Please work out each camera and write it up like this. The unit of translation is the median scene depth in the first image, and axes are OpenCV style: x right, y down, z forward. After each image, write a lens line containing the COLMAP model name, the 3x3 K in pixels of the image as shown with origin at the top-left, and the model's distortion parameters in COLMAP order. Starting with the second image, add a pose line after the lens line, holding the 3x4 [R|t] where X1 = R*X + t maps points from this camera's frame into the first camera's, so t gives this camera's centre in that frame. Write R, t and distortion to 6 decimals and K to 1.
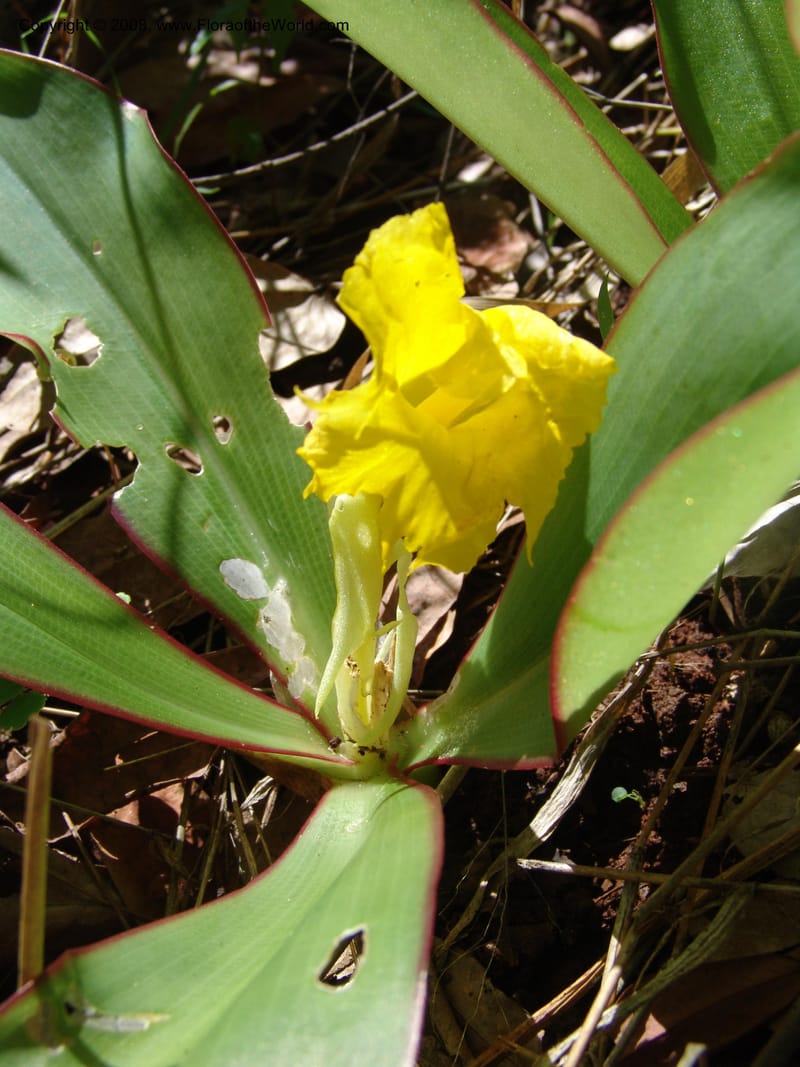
lens RADIAL K [[1544.8, 0, 402.8], [0, 1544.8, 529.1], [0, 0, 1]] dist [-0.091520, 0.000000]
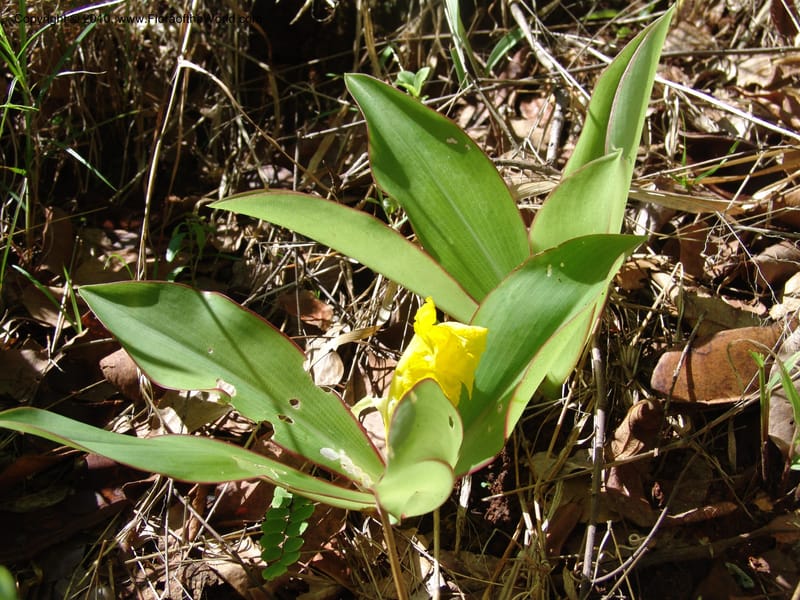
lens RADIAL K [[1158.2, 0, 403.6], [0, 1158.2, 294.5], [0, 0, 1]] dist [-0.091520, 0.000000]
pose [[0.865304, -0.228964, 0.445897, -1.060157], [0.300816, 0.948780, -0.096571, 0.003776], [-0.400947, 0.217696, 0.889860, -1.113130]]
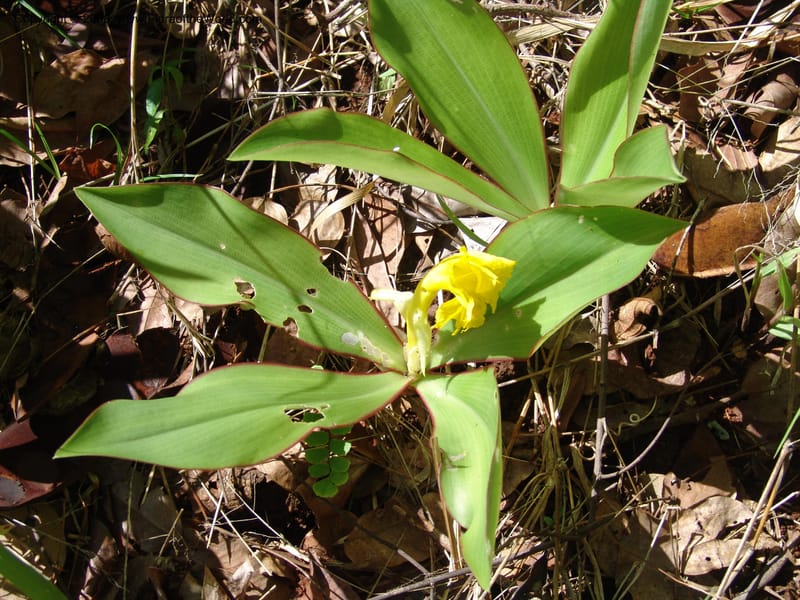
lens RADIAL K [[1158.2, 0, 397.2], [0, 1158.2, 308.2], [0, 0, 1]] dist [-0.091520, 0.000000]
pose [[0.798260, -0.479781, 0.364131, -1.002681], [0.318349, 0.849292, 0.421138, -1.126851], [-0.511308, -0.220257, 0.830693, -0.976189]]
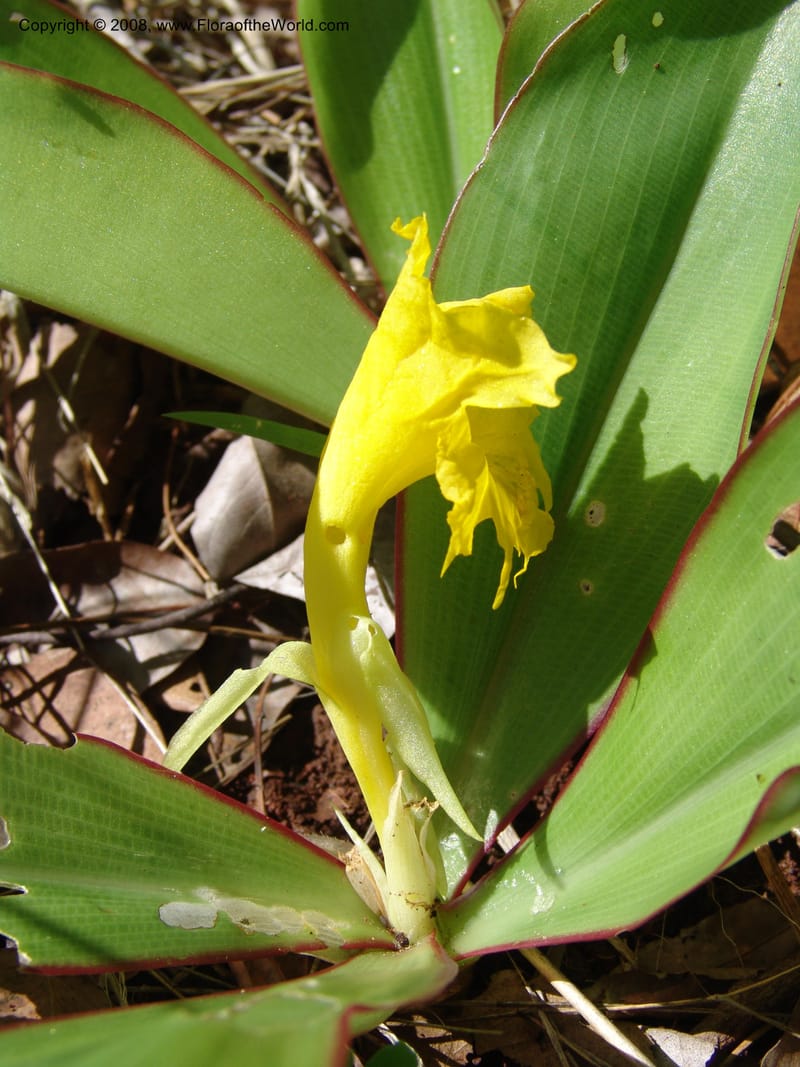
lens RADIAL K [[1544.8, 0, 399.7], [0, 1544.8, 533.0], [0, 0, 1]] dist [-0.091520, 0.000000]
pose [[0.263689, -0.427247, 0.864829, -0.879122], [0.675404, 0.721886, 0.150697, -0.201296], [-0.688693, 0.544372, 0.478918, 0.590611]]
